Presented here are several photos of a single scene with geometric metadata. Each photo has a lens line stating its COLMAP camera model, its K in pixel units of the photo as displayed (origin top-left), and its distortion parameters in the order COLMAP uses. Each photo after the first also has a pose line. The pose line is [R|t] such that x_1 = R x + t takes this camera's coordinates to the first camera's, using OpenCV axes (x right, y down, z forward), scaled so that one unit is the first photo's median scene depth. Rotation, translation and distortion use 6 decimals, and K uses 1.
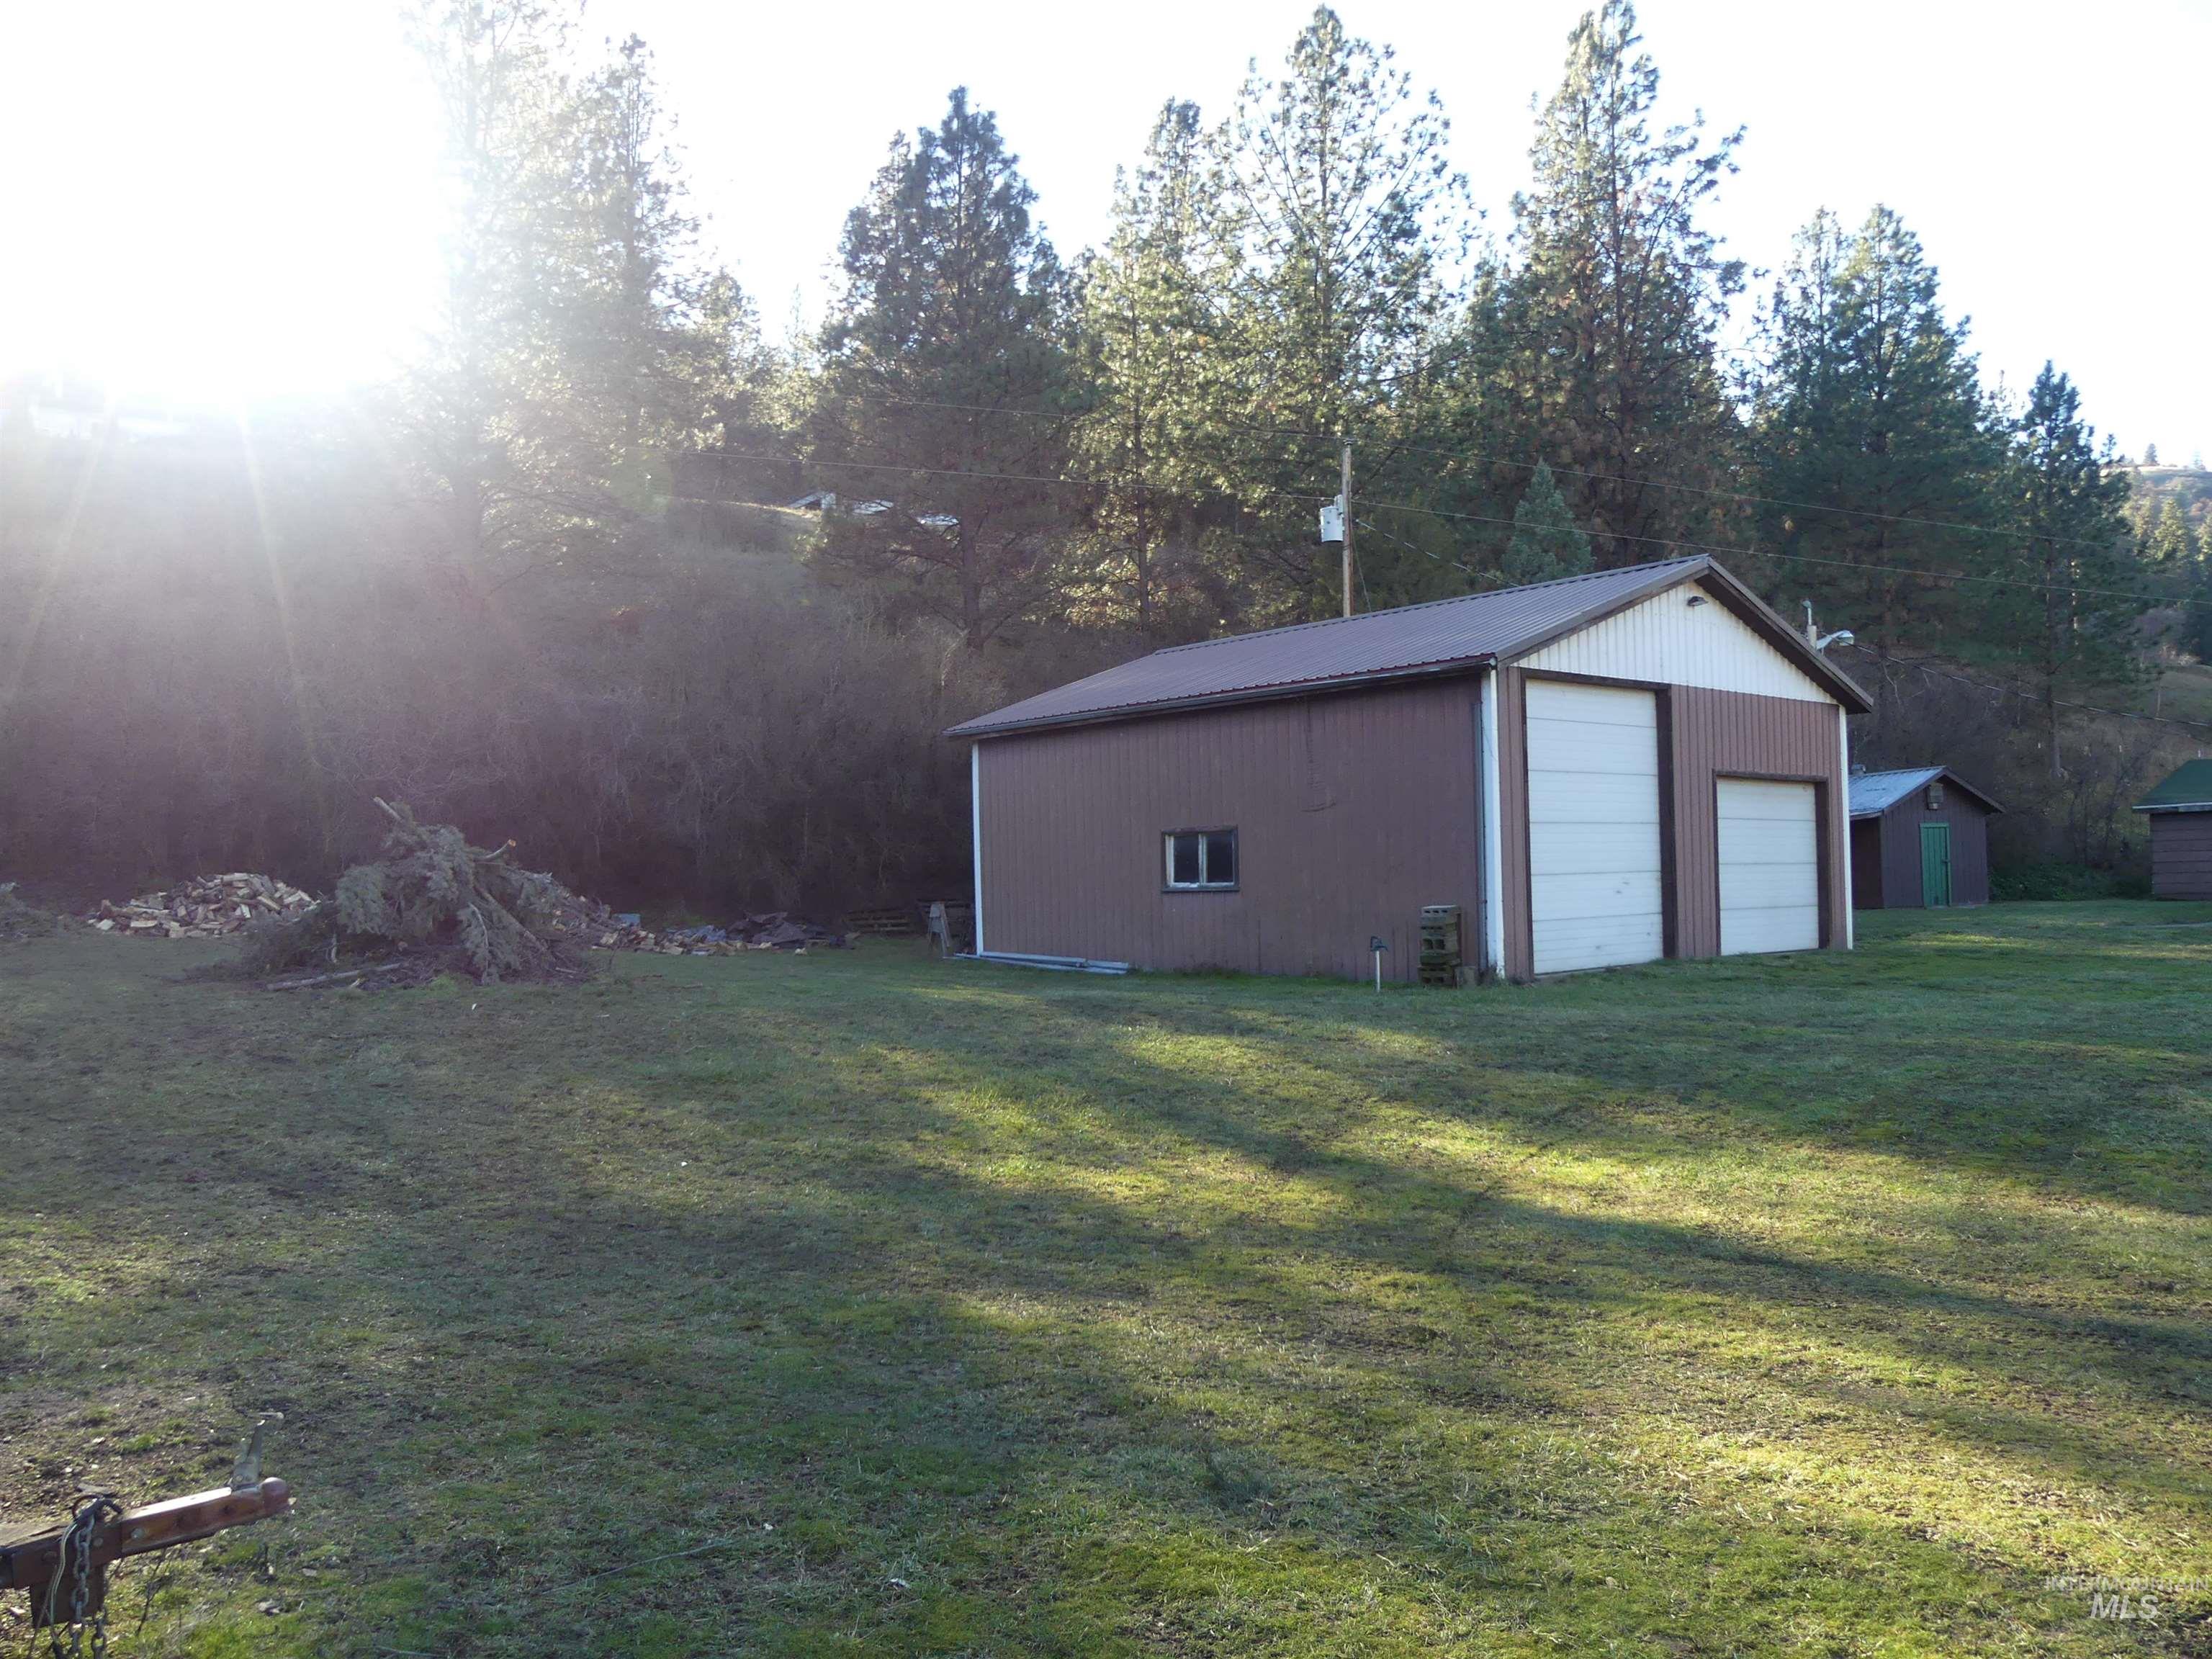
lens RADIAL K [[1665.1, 0, 1070.0], [0, 1665.1, 863.3], [0, 0, 1]] dist [-0.031140, 0.021961]
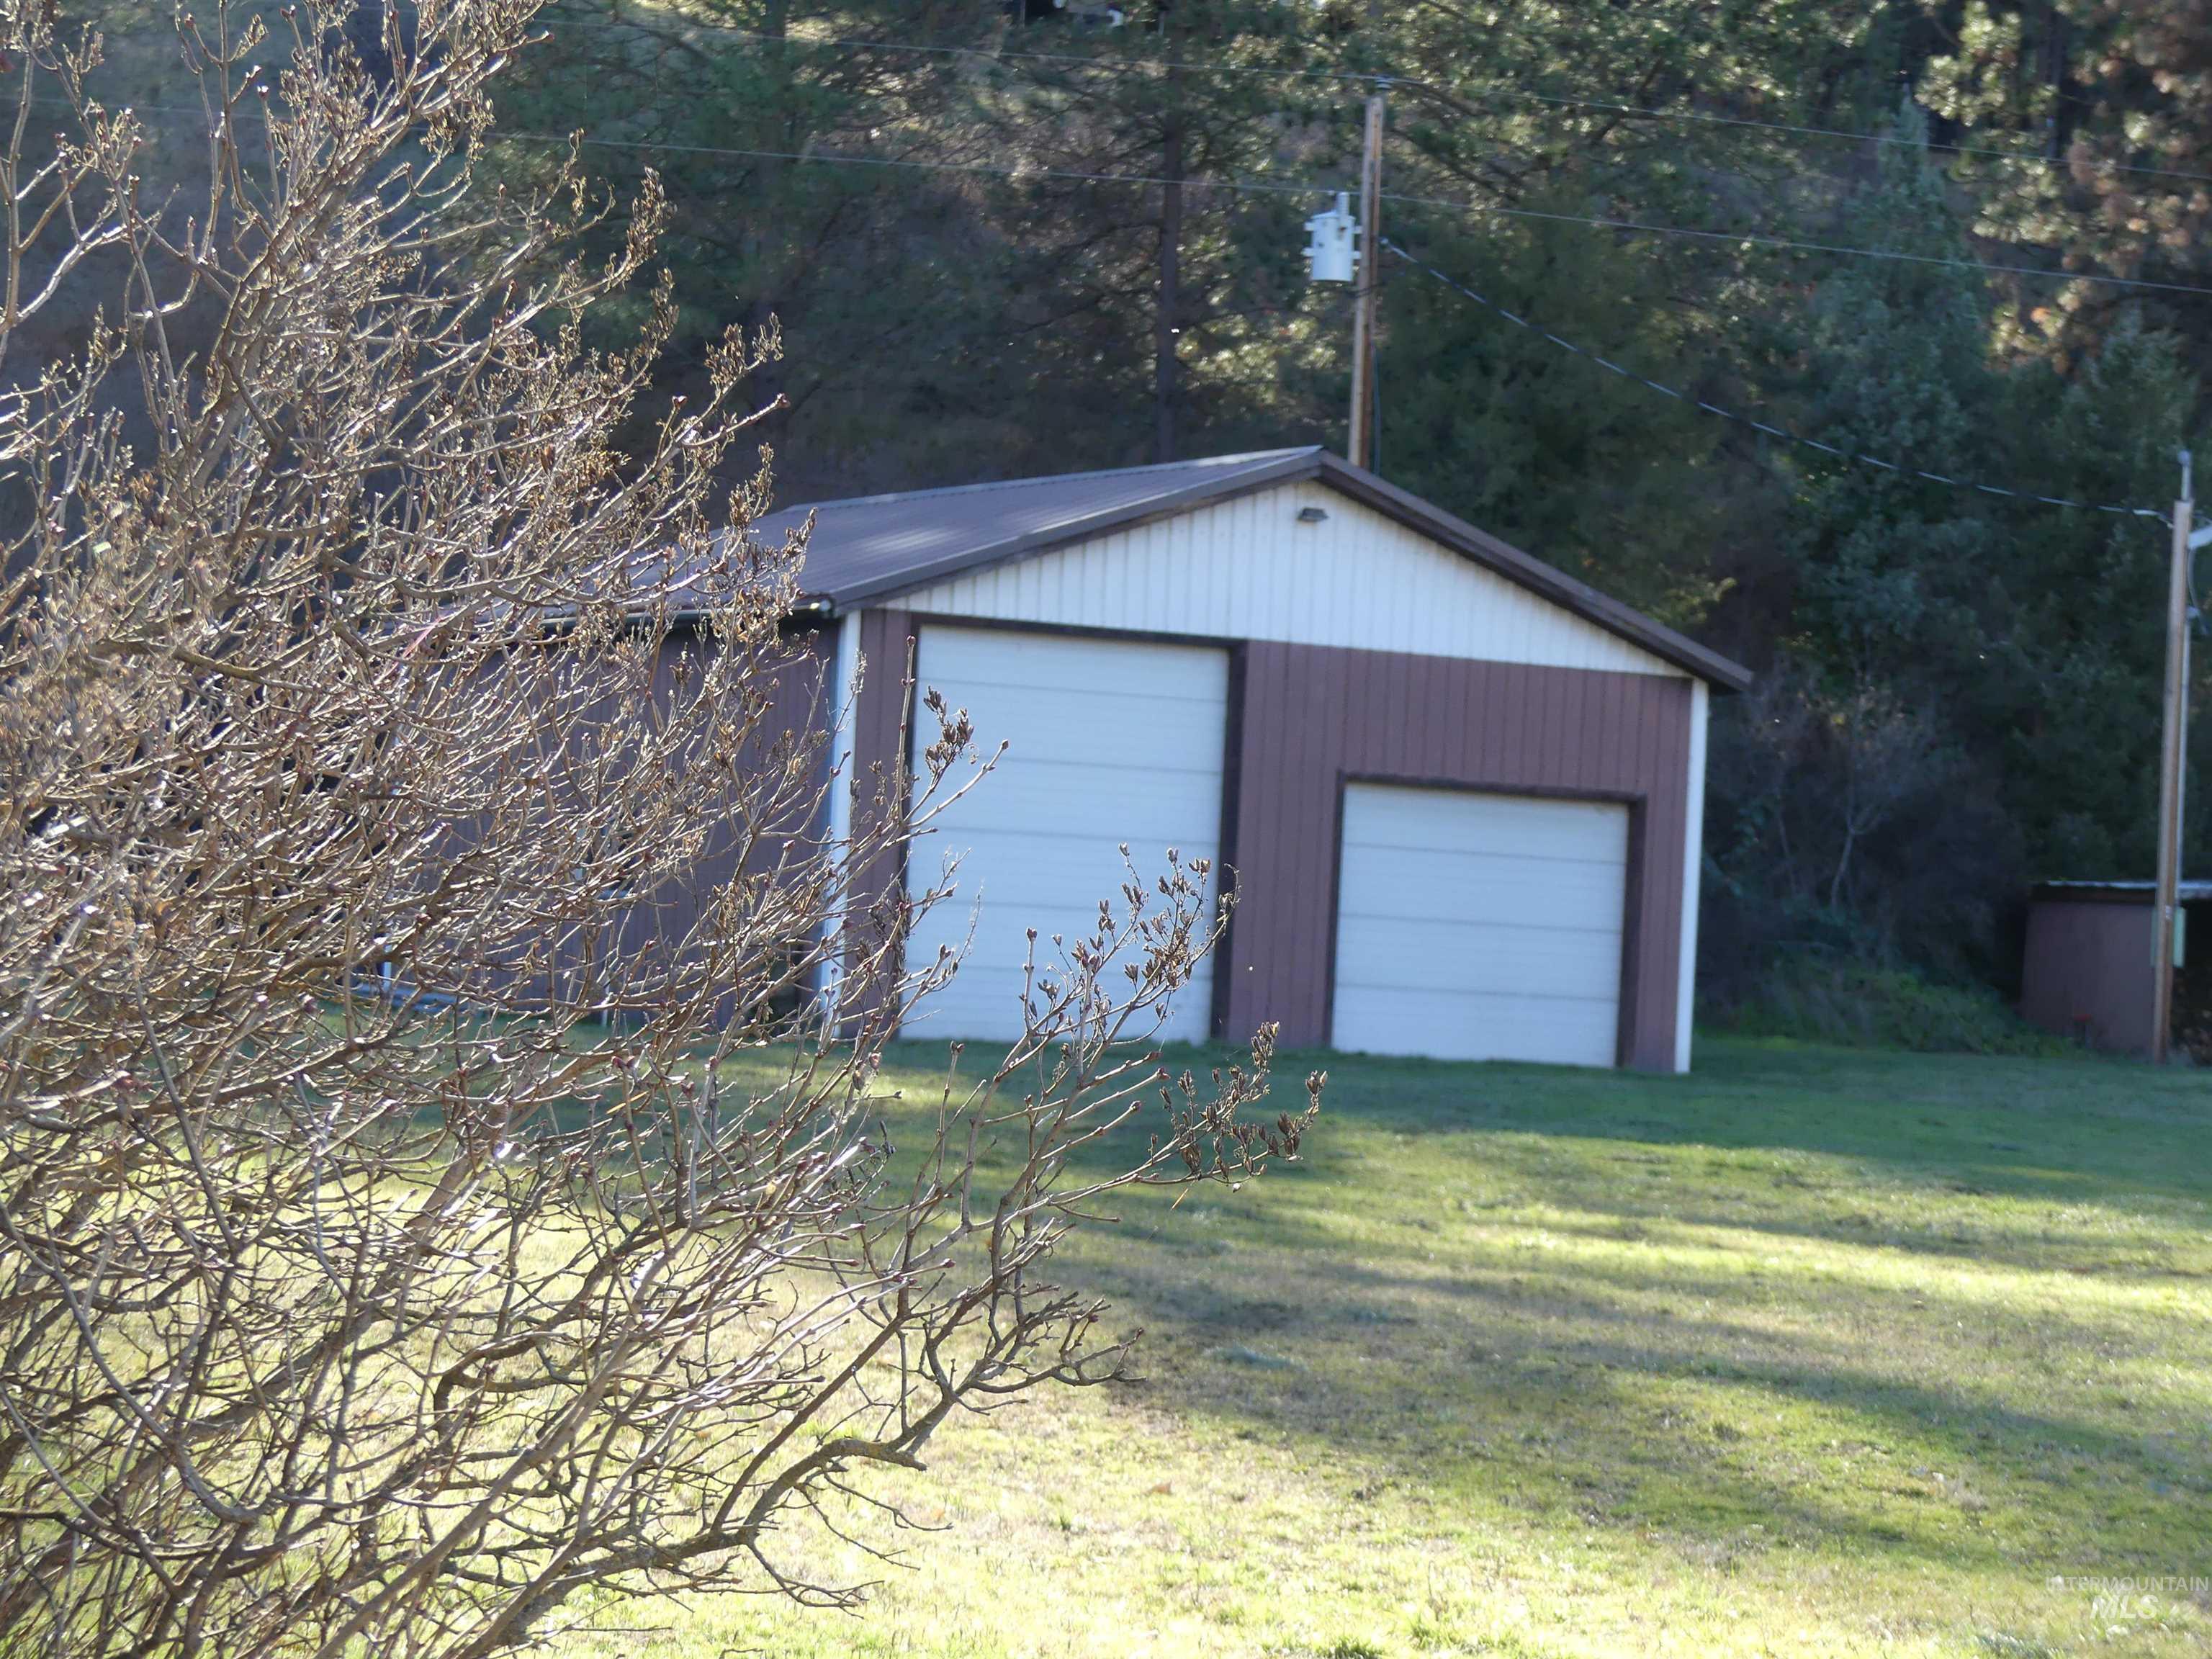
lens RADIAL K [[5940.4, 0, 1108.1], [0, 5940.4, 829.1], [0, 0, 1]] dist [-0.037538, 0.000000]
pose [[0.979284, 0.061441, -0.192946, 0.752708], [-0.065268, 0.997776, -0.013536, 0.005670], [0.191685, 0.025849, 0.981116, -1.330954]]
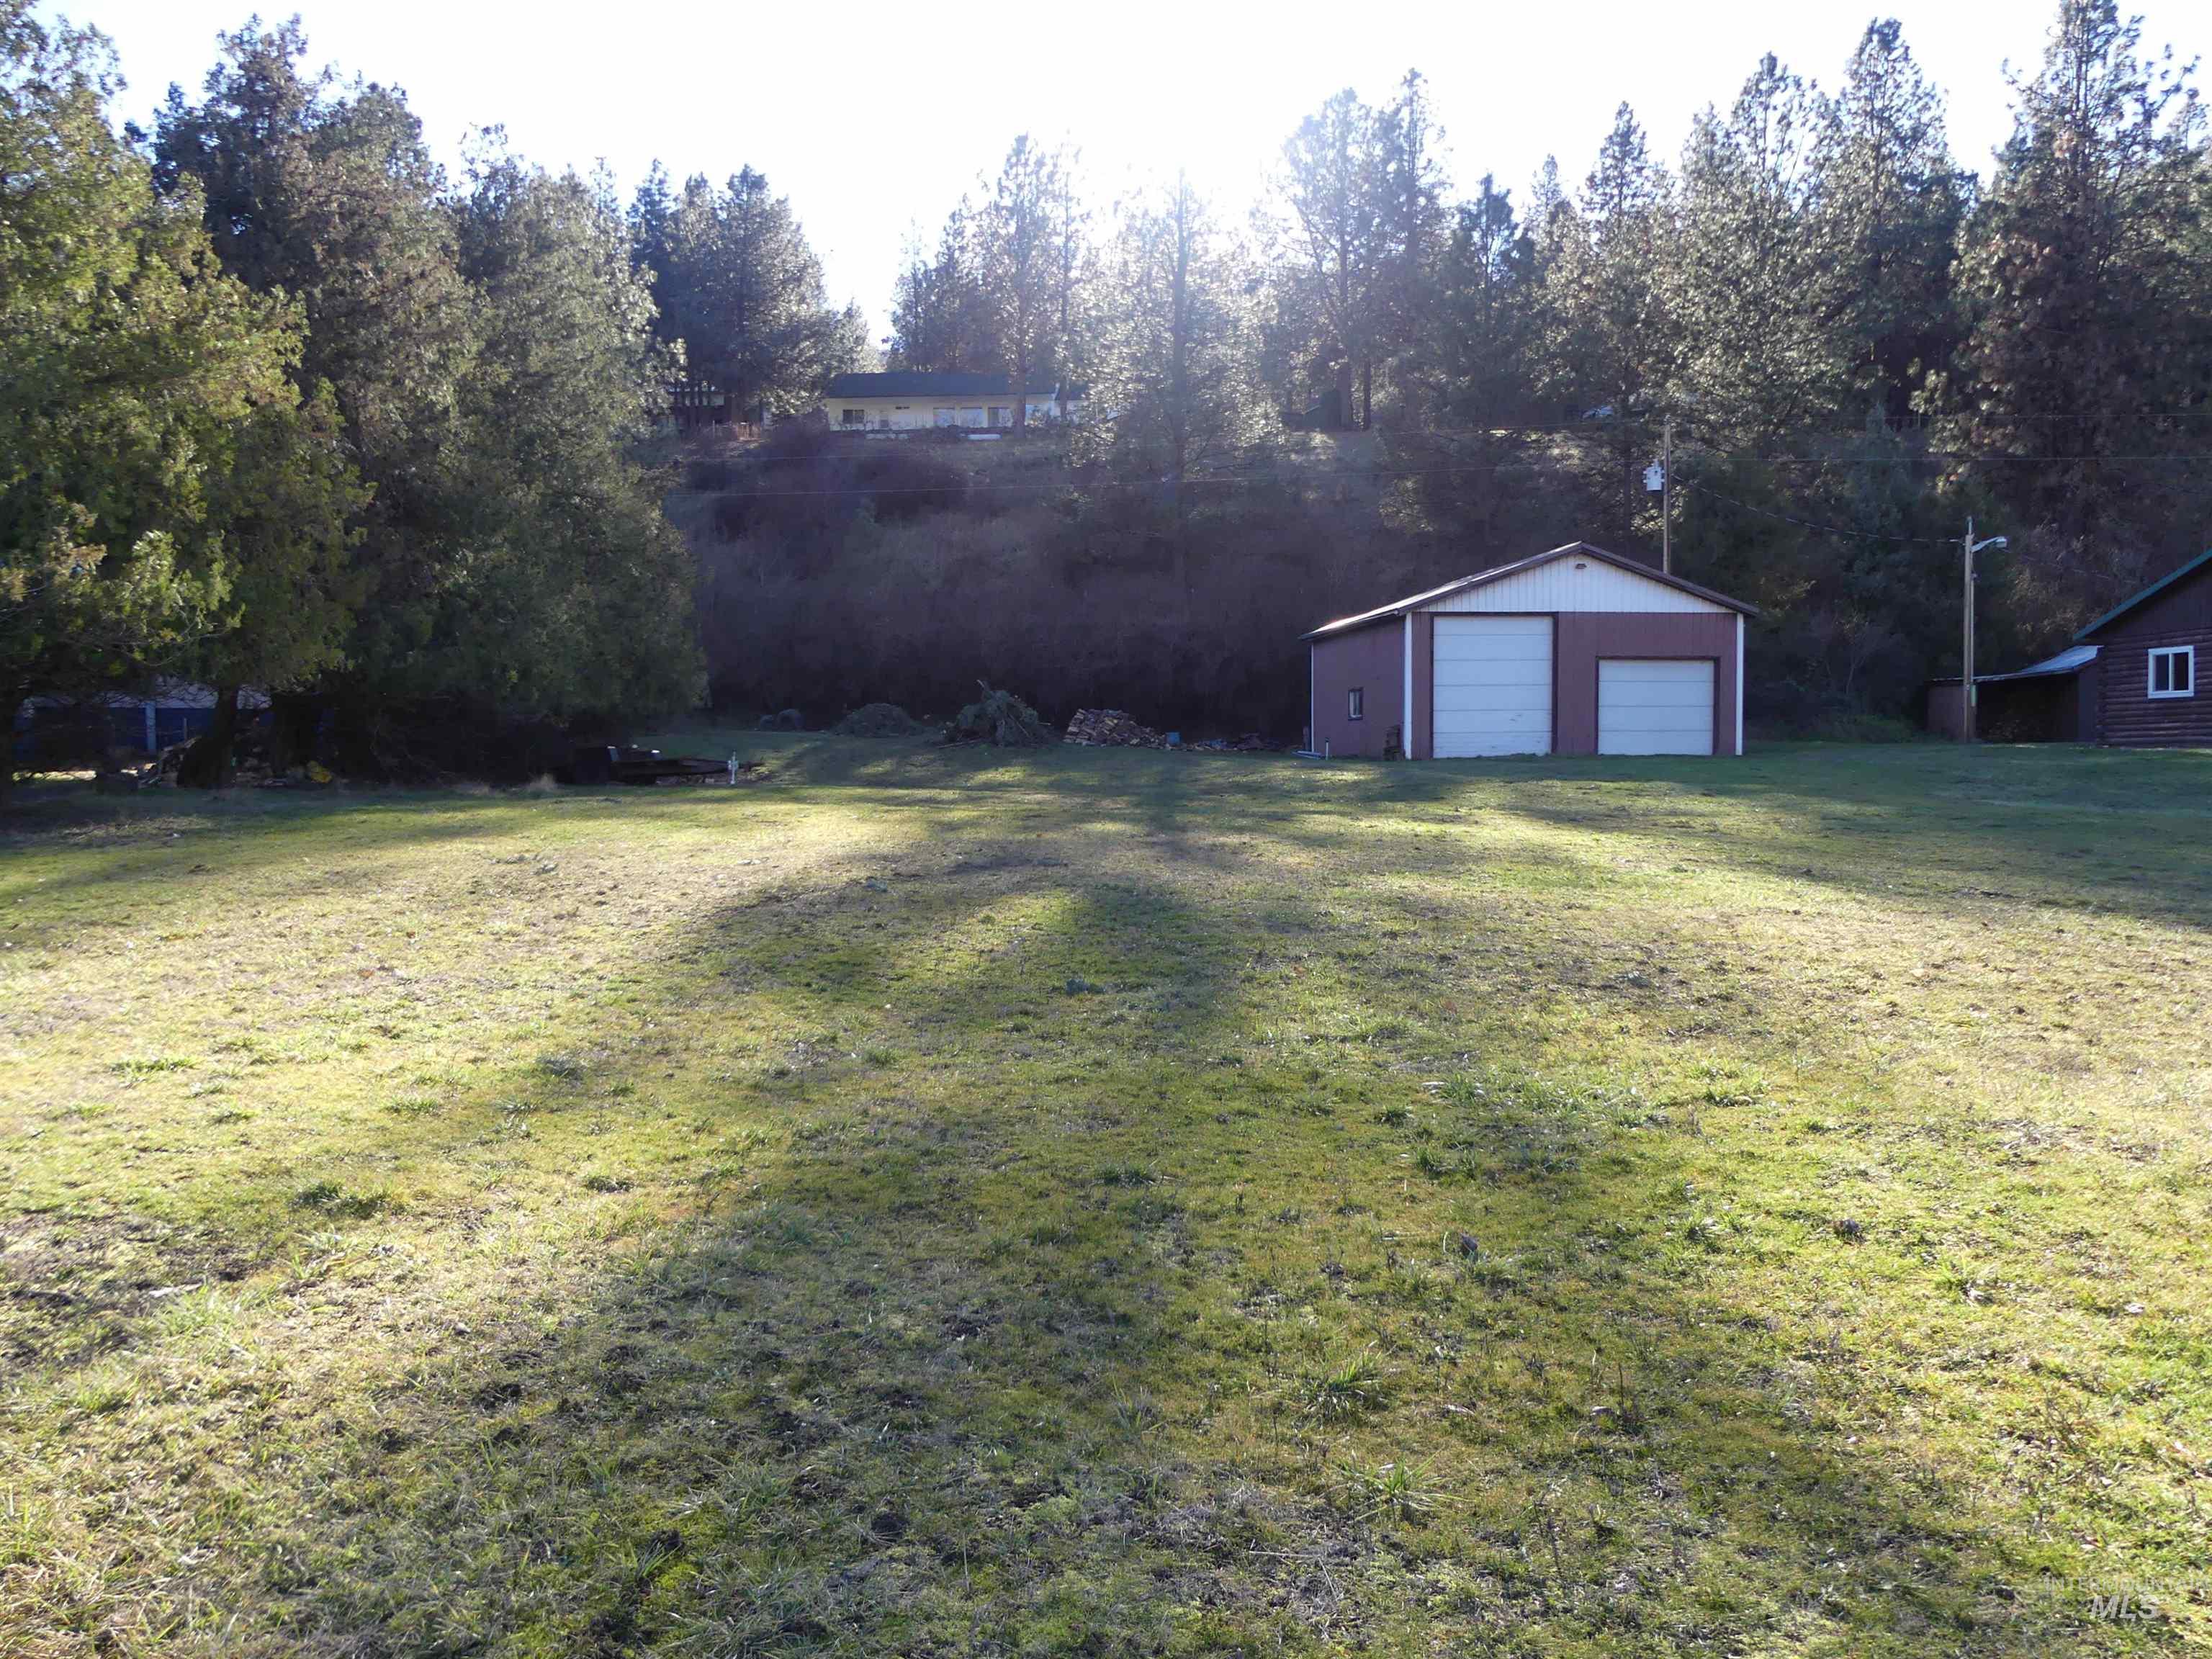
lens RADIAL K [[1665.1, 0, 1088.0], [0, 1665.1, 825.4], [0, 0, 1]] dist [-0.031140, 0.021961]
pose [[0.828802, 0.039753, -0.558128, 0.963520], [-0.001757, 0.997653, 0.068449, 0.008433], [0.559539, -0.055750, 0.826927, -0.881745]]
